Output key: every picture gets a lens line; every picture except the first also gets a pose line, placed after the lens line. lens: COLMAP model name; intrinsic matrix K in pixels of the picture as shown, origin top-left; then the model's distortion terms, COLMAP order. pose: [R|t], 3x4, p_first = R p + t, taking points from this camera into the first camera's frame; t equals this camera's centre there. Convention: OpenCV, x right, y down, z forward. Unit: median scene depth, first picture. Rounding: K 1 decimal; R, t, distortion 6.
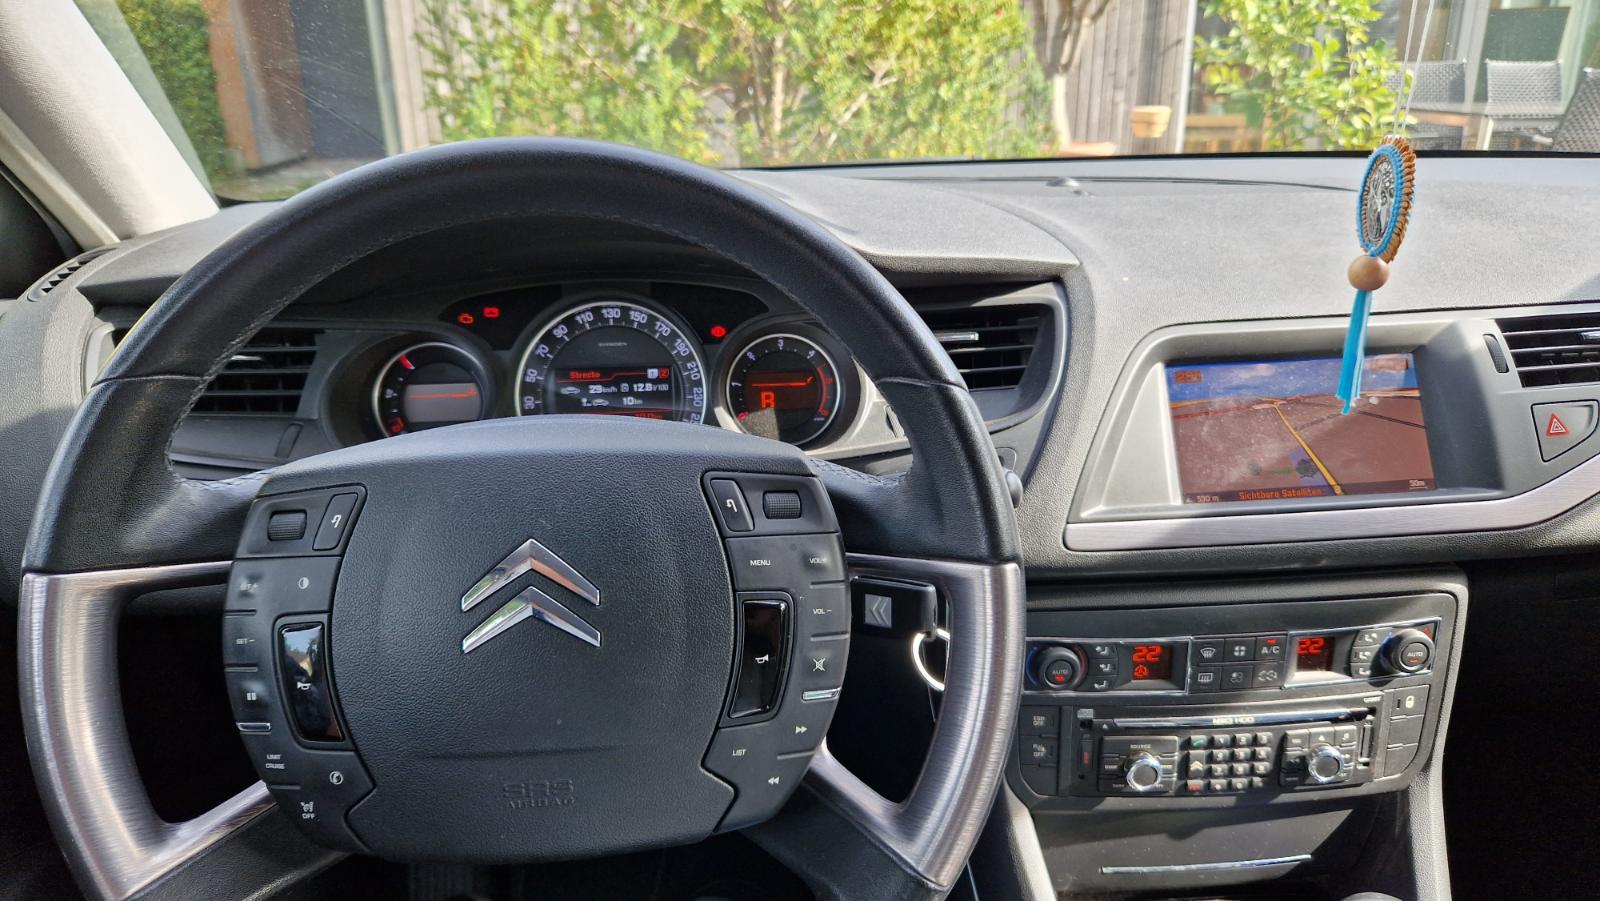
lens RADIAL K [[1207.5, 0, 800.0], [0, 1207.5, 450.5], [0, 0, 1]] dist [0.057316, 0.001282]
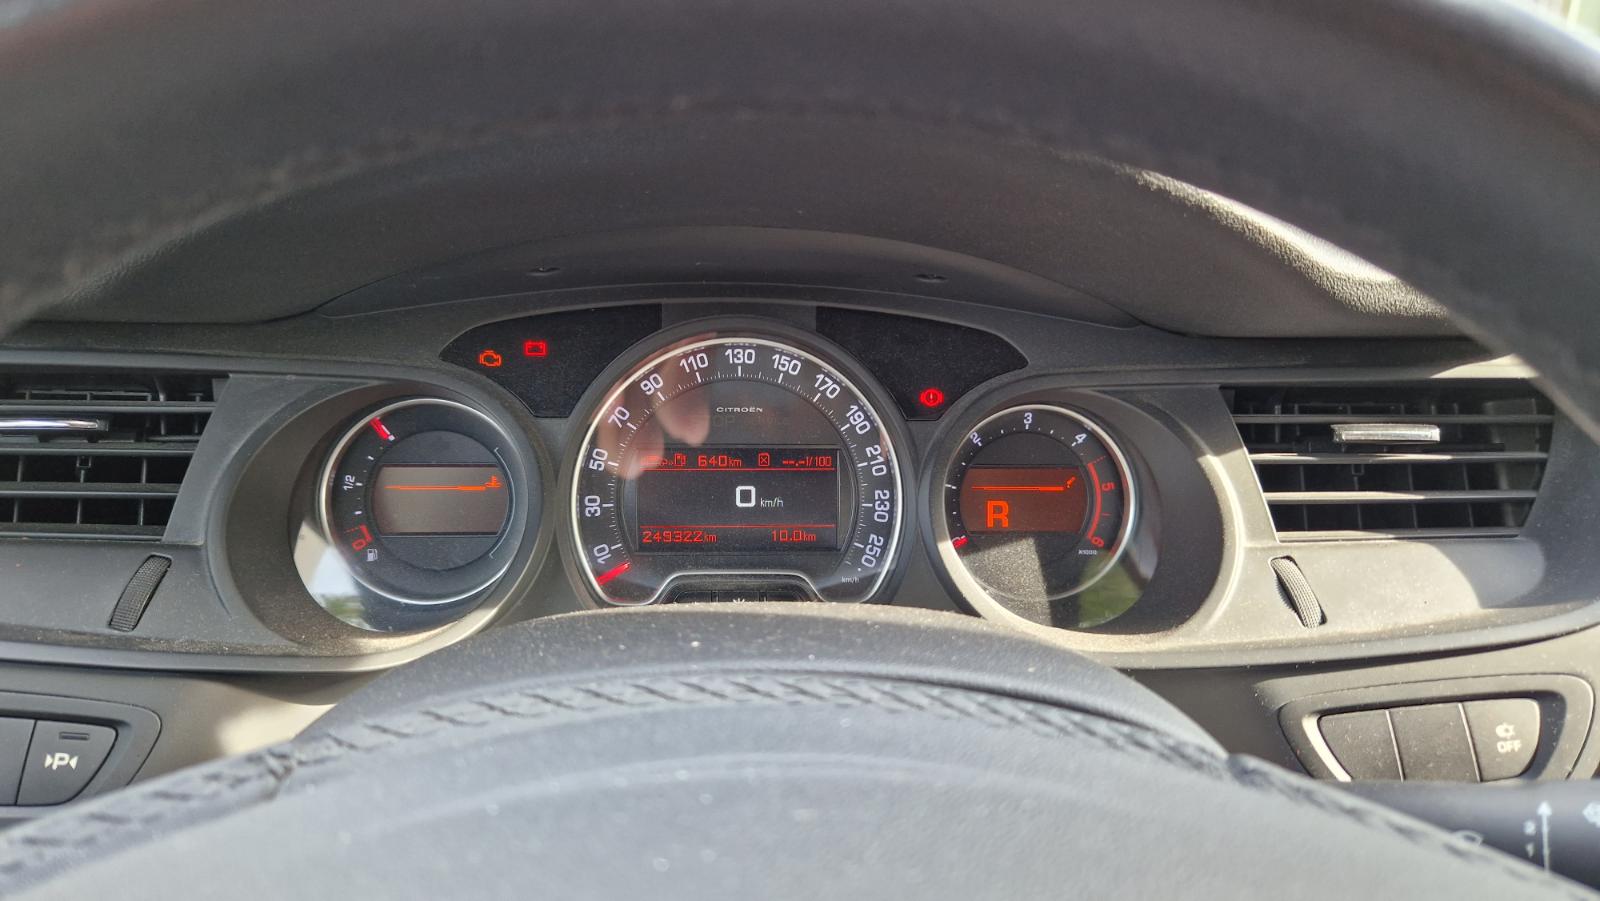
lens RADIAL K [[1099.8, 0, 800.0], [0, 1099.8, 450.5], [0, 0, 1]] dist [0.003701, -0.000104]
pose [[0.998804, 0.039848, 0.028319, -0.141371], [-0.040184, 0.999127, 0.011381, -0.075995], [-0.027841, -0.012506, 0.999534, 0.476061]]
